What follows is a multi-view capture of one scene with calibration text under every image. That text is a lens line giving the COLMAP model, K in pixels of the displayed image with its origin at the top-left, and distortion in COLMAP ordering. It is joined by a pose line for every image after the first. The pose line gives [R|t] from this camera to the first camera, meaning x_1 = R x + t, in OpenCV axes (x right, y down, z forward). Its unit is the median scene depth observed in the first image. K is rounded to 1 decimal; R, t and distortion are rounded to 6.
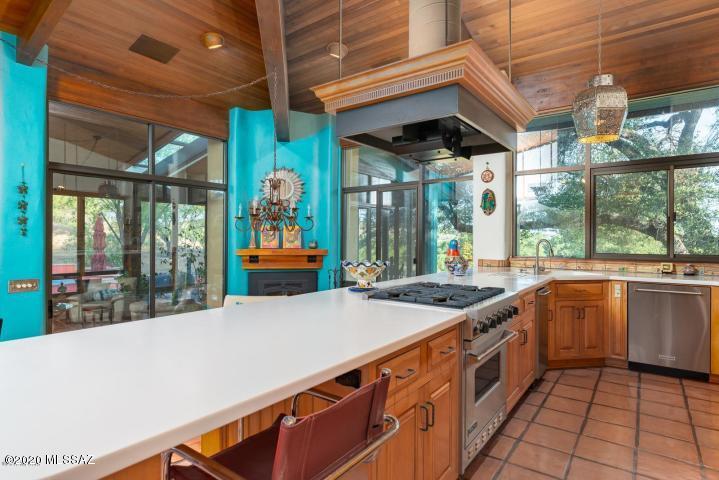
lens RADIAL K [[387.2, 0, 358.7], [0, 387.2, 237.9], [0, 0, 1]] dist [-0.003741, 0.000457]
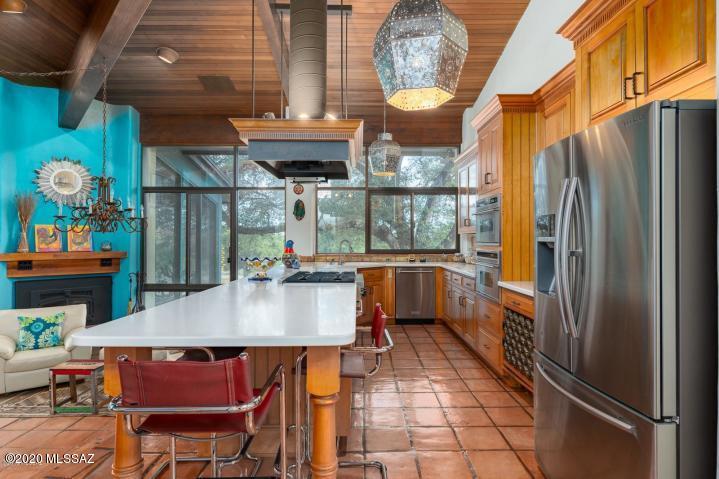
lens RADIAL K [[387.2, 0, 361.2], [0, 387.2, 238.7], [0, 0, 1]] dist [-0.003741, 0.000457]
pose [[0.803164, -0.001778, 0.595755, -0.184692], [0.002102, 0.999998, 0.000151, -0.000090], [-0.595754, 0.001131, 0.803166, -0.087765]]
